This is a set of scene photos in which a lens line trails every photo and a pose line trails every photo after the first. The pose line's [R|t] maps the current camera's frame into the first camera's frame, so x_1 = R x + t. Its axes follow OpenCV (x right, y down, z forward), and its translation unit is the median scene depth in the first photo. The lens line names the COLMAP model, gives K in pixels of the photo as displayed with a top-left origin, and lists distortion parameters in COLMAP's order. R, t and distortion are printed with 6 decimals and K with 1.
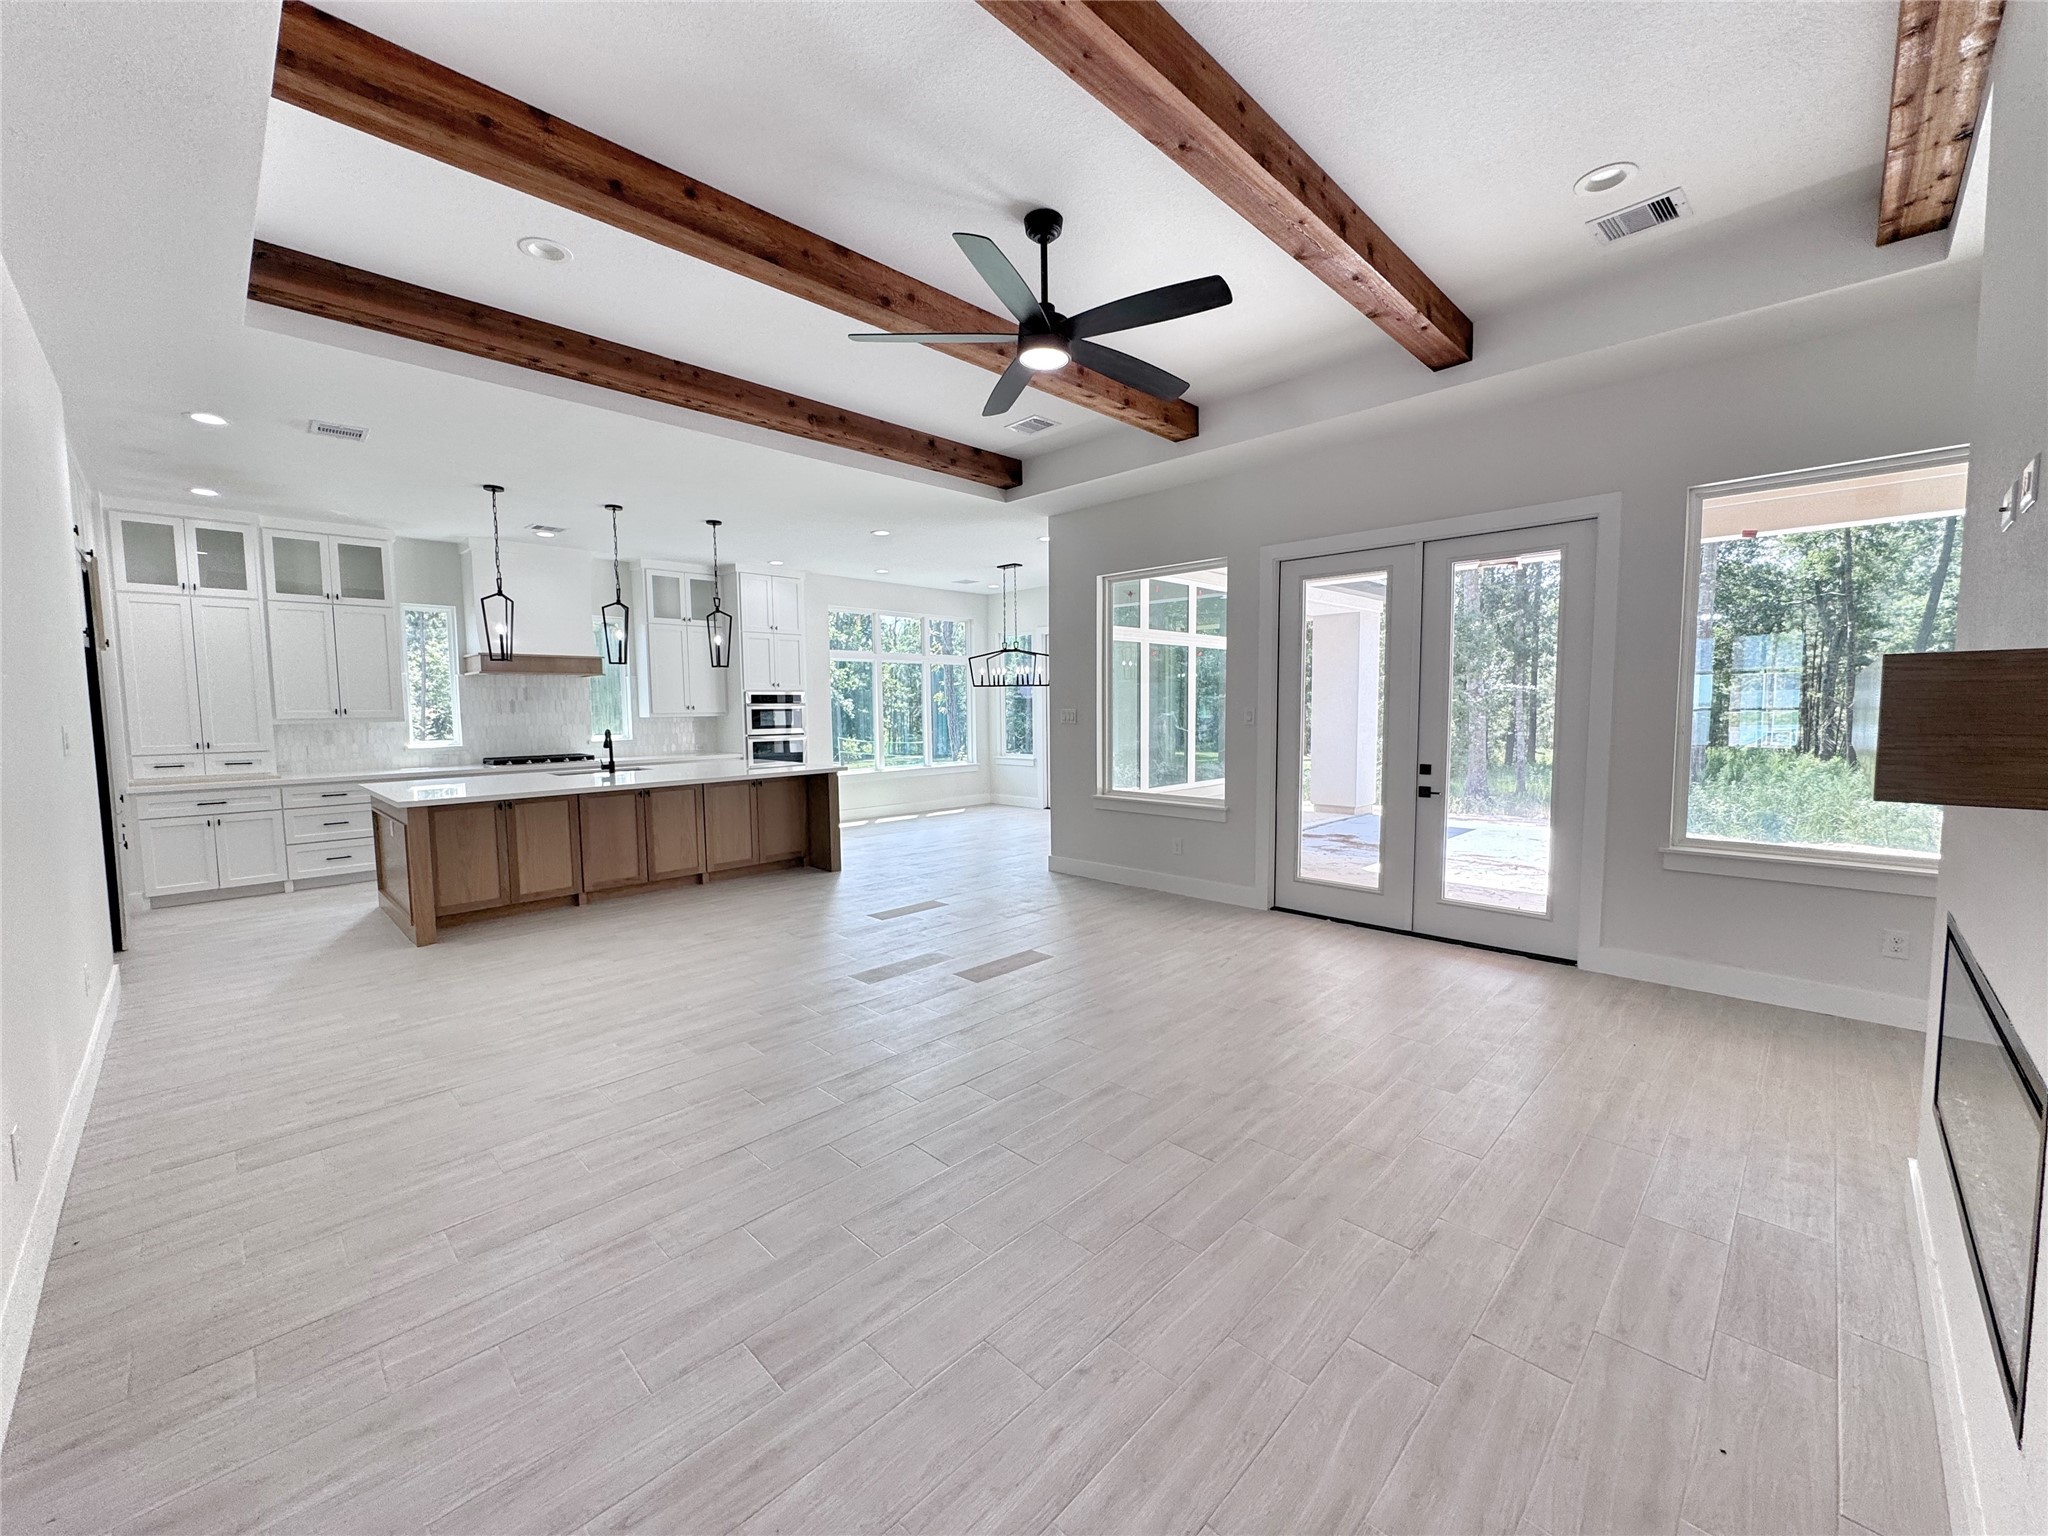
lens RADIAL K [[814.9, 0, 1024.0], [0, 814.9, 768.0], [0, 0, 1]] dist [-0.000475, -0.000045]
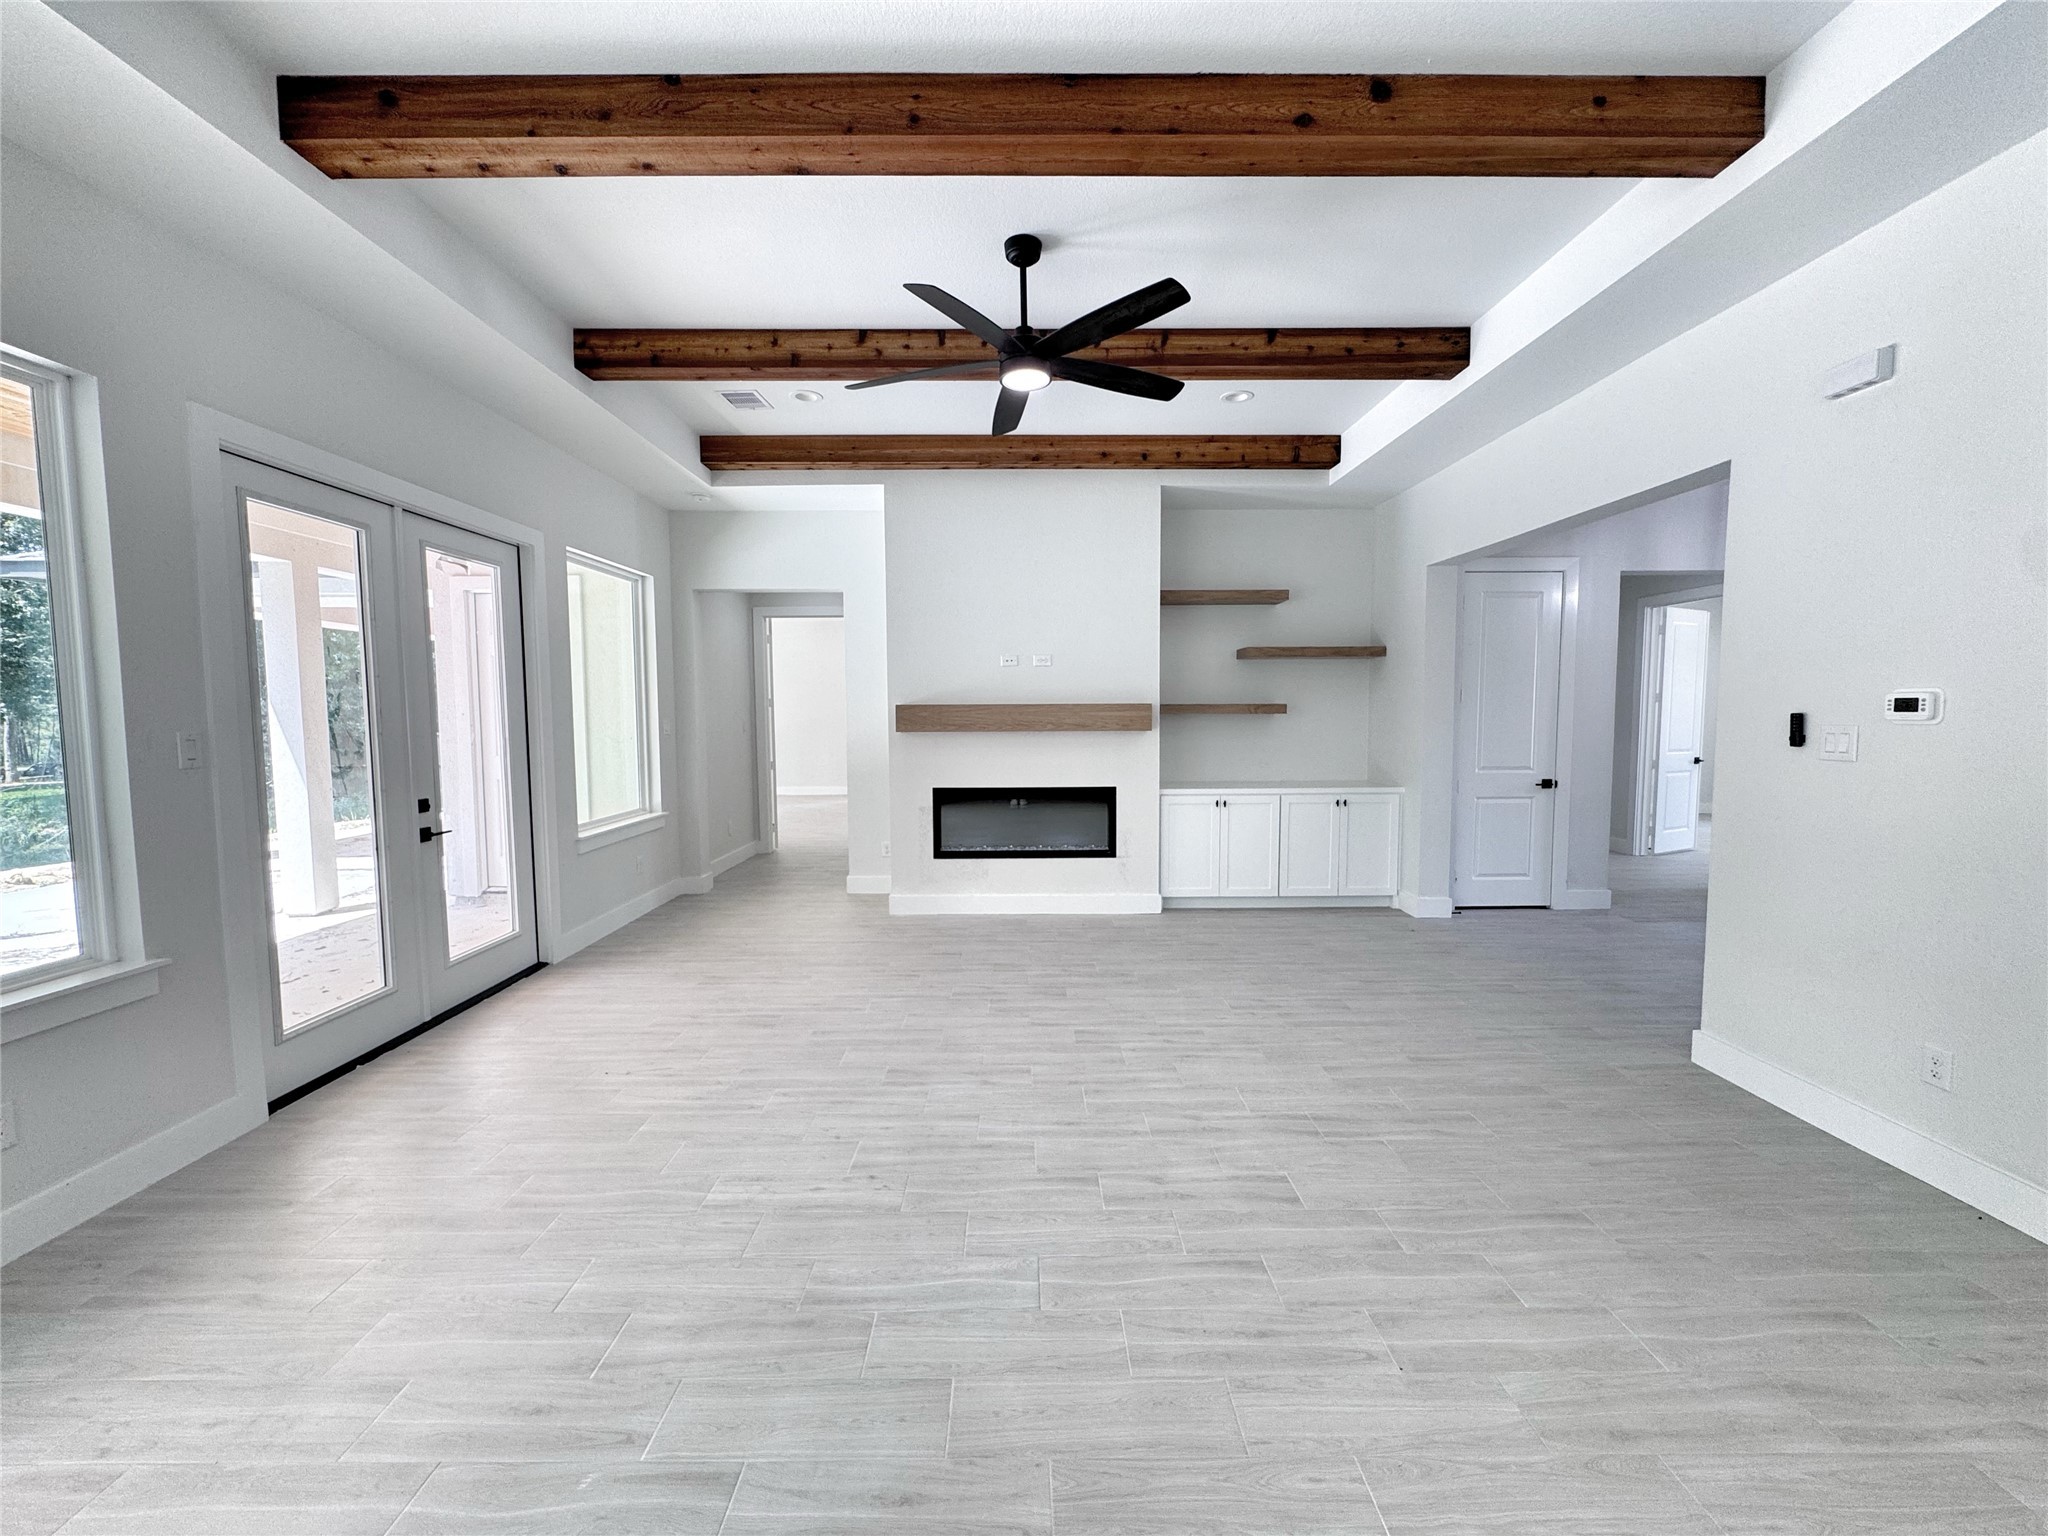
lens RADIAL K [[821.6, 0, 1024.0], [0, 821.6, 768.0], [0, 0, 1]] dist [-0.003248, -0.000078]
pose [[-0.711245, -0.036646, 0.701989, -0.459876], [0.066933, 0.990572, 0.119526, -0.088962], [-0.699751, 0.131998, -0.702086, 1.144516]]
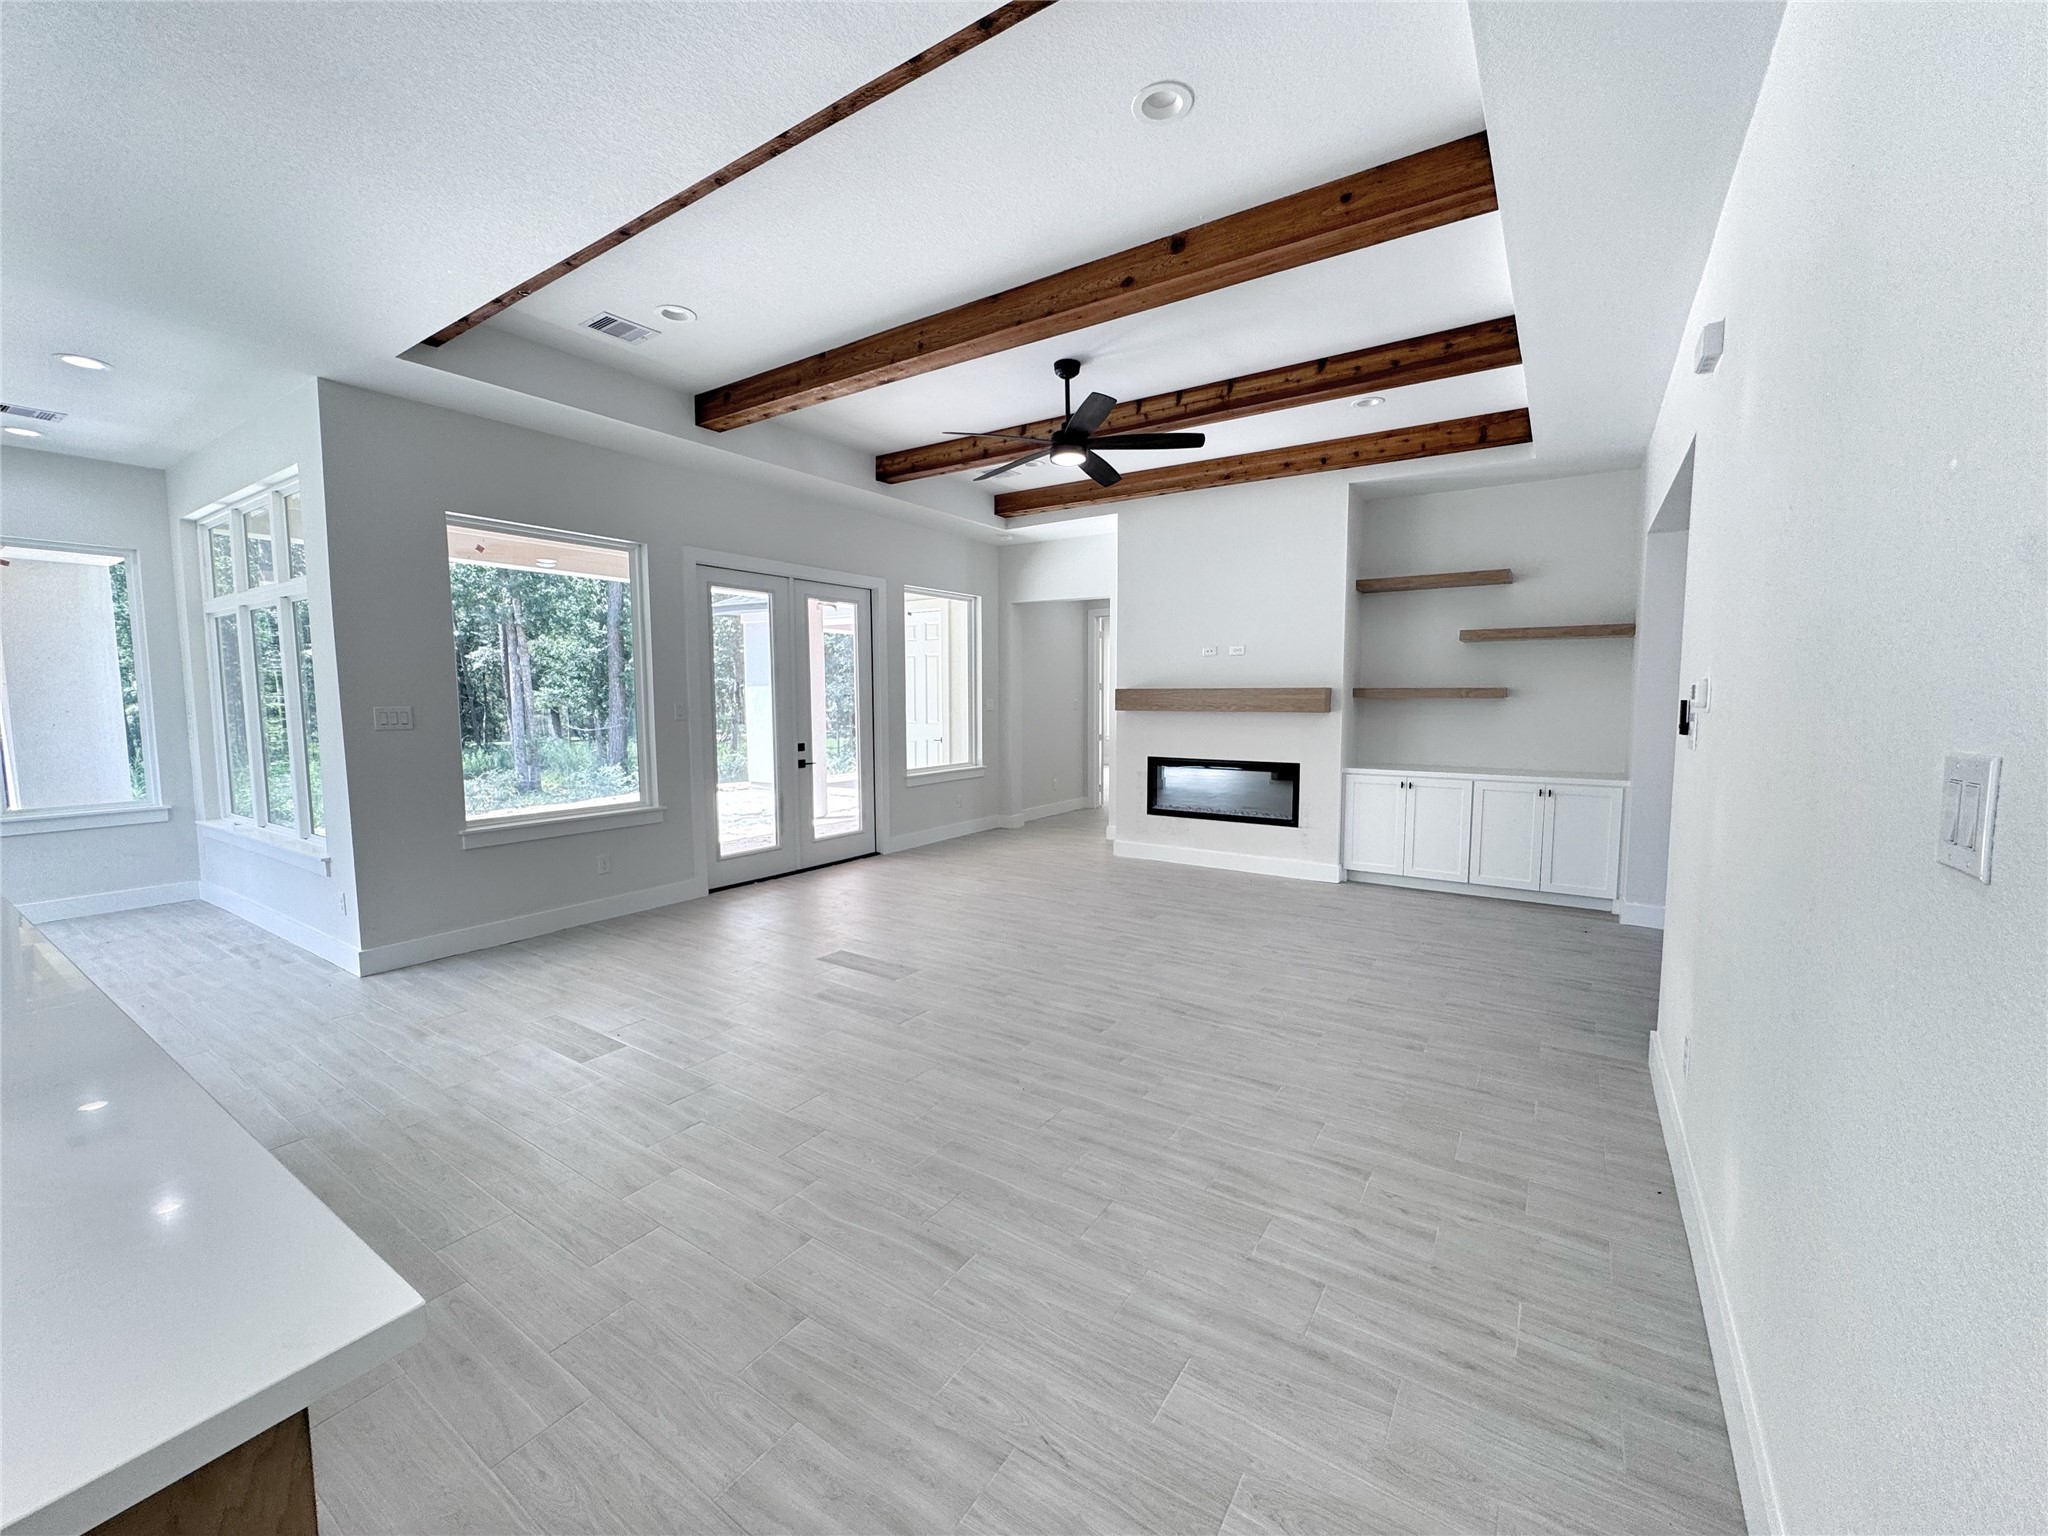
lens RADIAL K [[821.6, 0, 1024.0], [0, 821.6, 768.0], [0, 0, 1]] dist [-0.003248, -0.000078]
pose [[-0.190508, -0.078684, 0.978527, -0.917629], [0.080702, 0.992154, 0.095491, -0.064412], [-0.978363, 0.097161, -0.182663, 0.891727]]
